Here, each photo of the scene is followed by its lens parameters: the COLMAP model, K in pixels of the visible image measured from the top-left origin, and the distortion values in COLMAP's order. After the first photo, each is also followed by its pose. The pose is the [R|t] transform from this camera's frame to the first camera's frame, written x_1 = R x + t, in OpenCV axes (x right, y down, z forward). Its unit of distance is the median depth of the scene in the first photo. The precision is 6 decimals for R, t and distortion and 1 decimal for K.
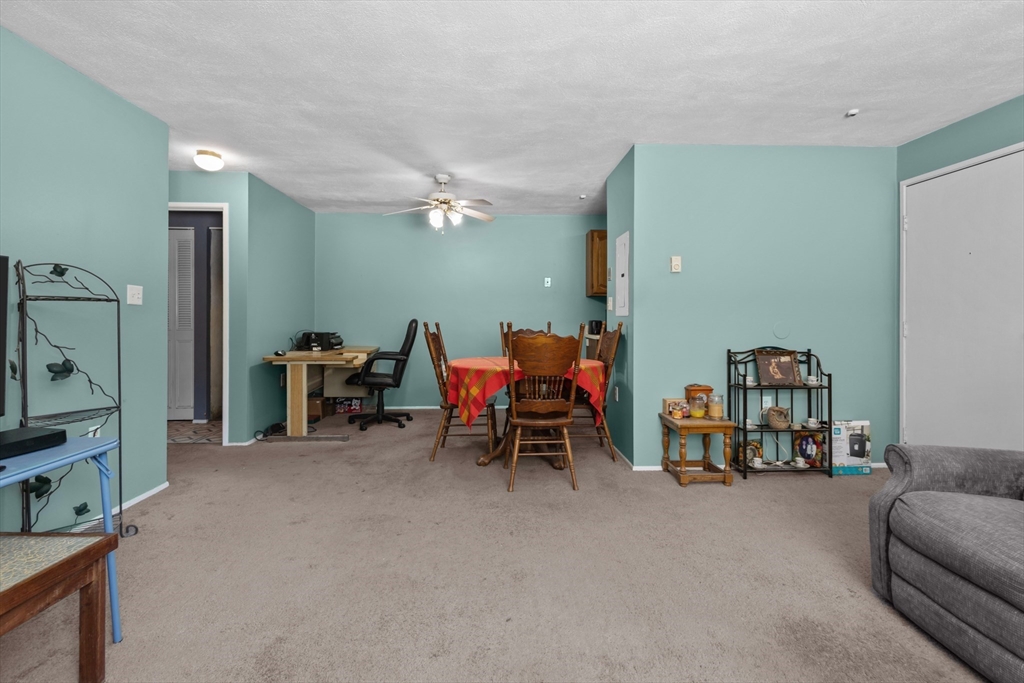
lens RADIAL K [[475.2, 0, 515.0], [0, 475.2, 319.5], [0, 0, 1]] dist [0.004470, -0.001597]
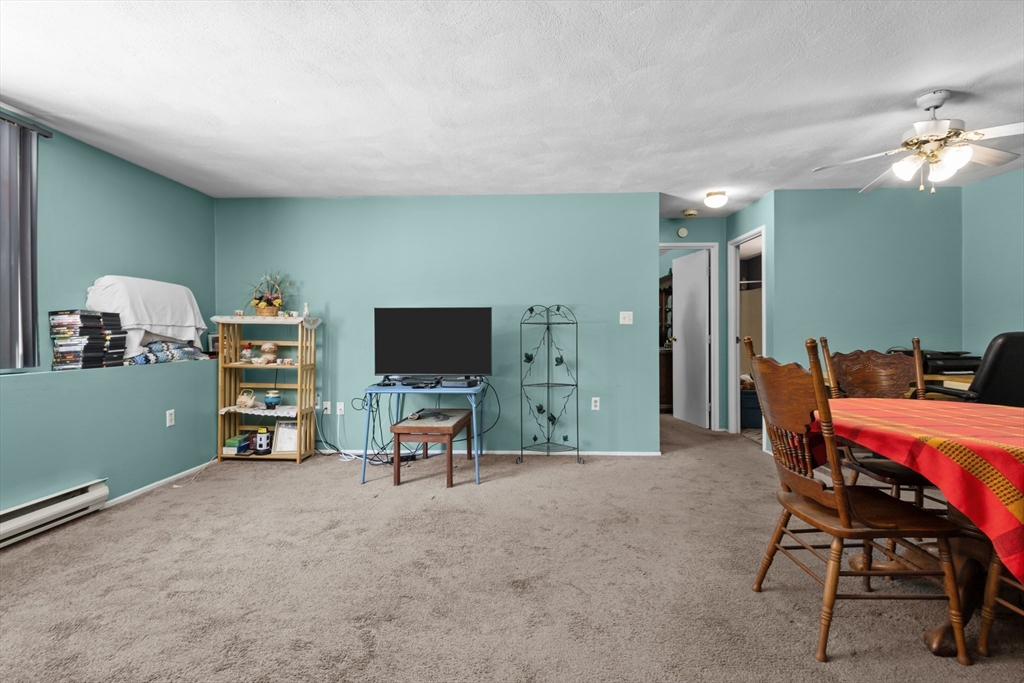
lens RADIAL K [[472.4, 0, 514.7], [0, 472.4, 335.8], [0, 0, 1]] dist [0.002939, -0.000385]
pose [[-0.079701, 0.002900, -0.996815, 0.618014], [0.002501, 0.999993, 0.002710, 0.000551], [0.996816, -0.002277, -0.079708, 0.647266]]
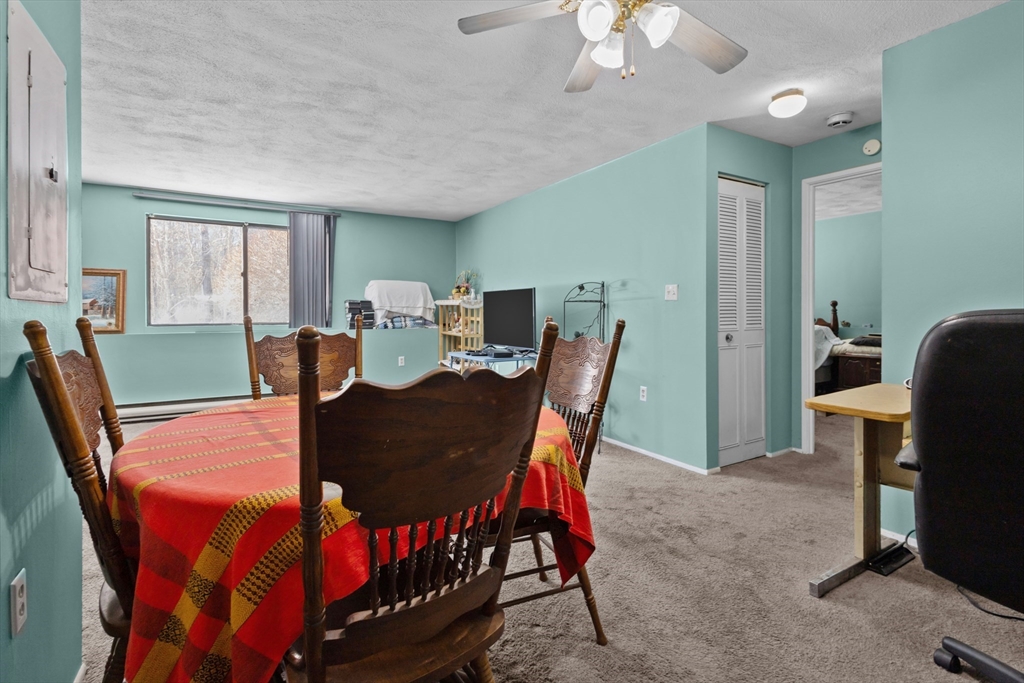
lens RADIAL K [[482.0, 0, 510.5], [0, 482.0, 311.5], [0, 0, 1]] dist [0.003055, -0.001173]
pose [[-0.882117, -0.000808, -0.471029, 0.123695], [0.000412, 0.999997, -0.002488, 0.000954], [0.471030, -0.002389, -0.882114, 1.604323]]
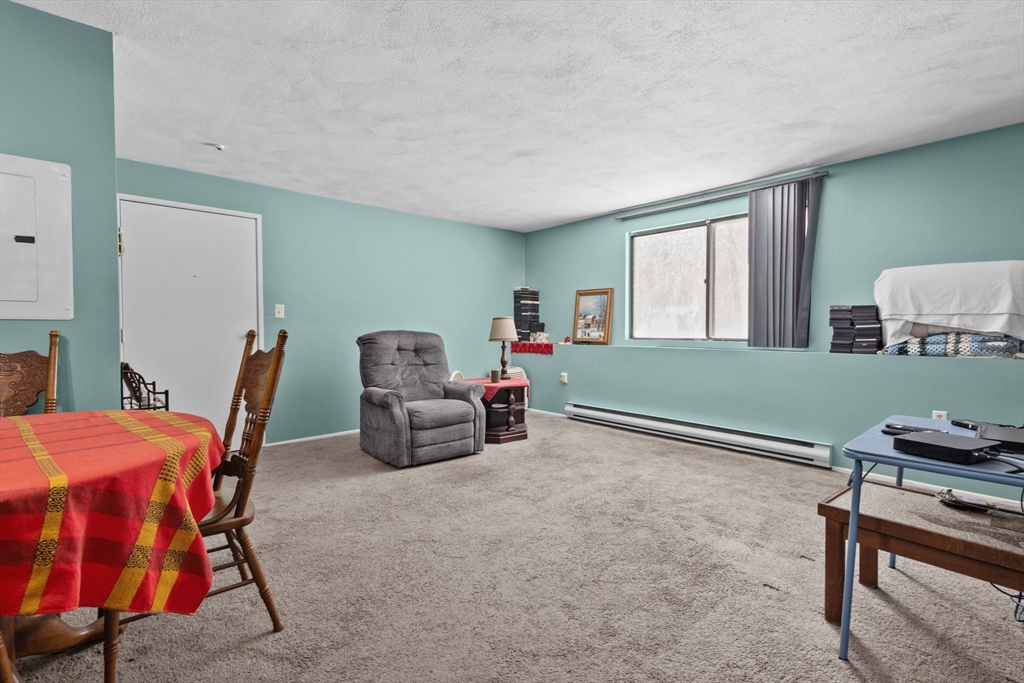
lens RADIAL K [[466.2, 0, 514.7], [0, 466.2, 338.6], [0, 0, 1]] dist [0.001221, -0.000117]
pose [[-0.634512, -0.018121, 0.772700, -0.548113], [0.001093, 0.999703, 0.024342, 0.002600], [-0.772912, 0.016290, -0.634304, 1.020294]]
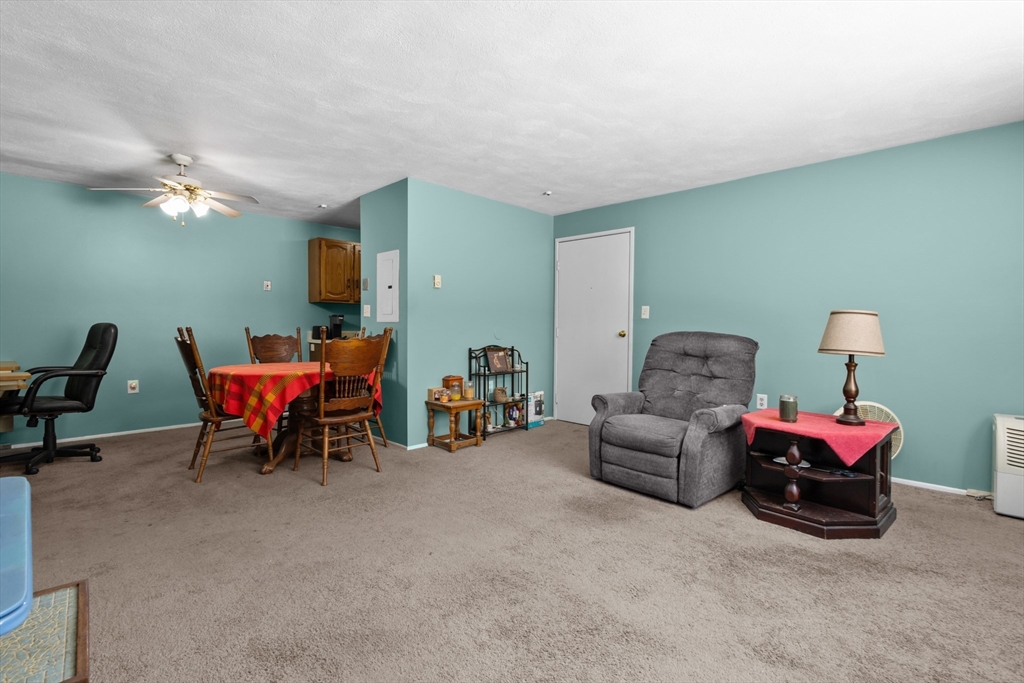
lens RADIAL K [[466.2, 0, 514.7], [0, 466.2, 338.6], [0, 0, 1]] dist [0.001221, -0.000117]
pose [[0.728544, -0.013995, 0.684856, -0.369003], [-0.005437, 0.999642, 0.026212, 0.001546], [-0.684977, -0.022820, 0.728207, -0.042491]]
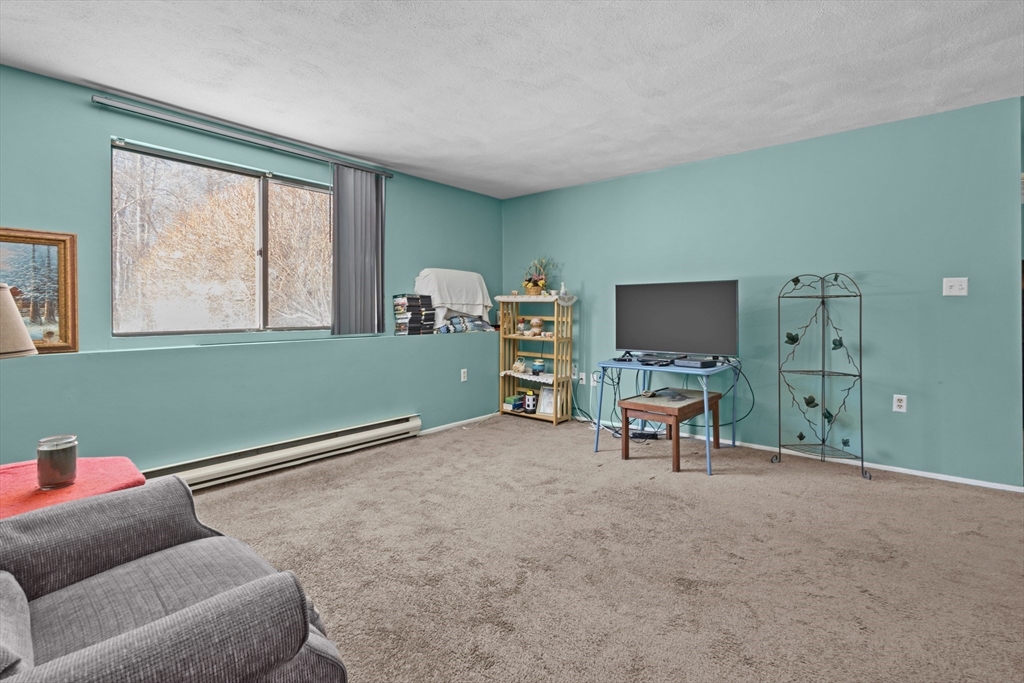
lens RADIAL K [[482.0, 0, 510.5], [0, 482.0, 311.5], [0, 0, 1]] dist [0.003055, -0.001173]
pose [[-0.672395, 0.002335, -0.740189, 0.571466], [0.003704, 0.999993, -0.000210, 0.000869], [0.740183, -0.002883, -0.672399, 0.837499]]
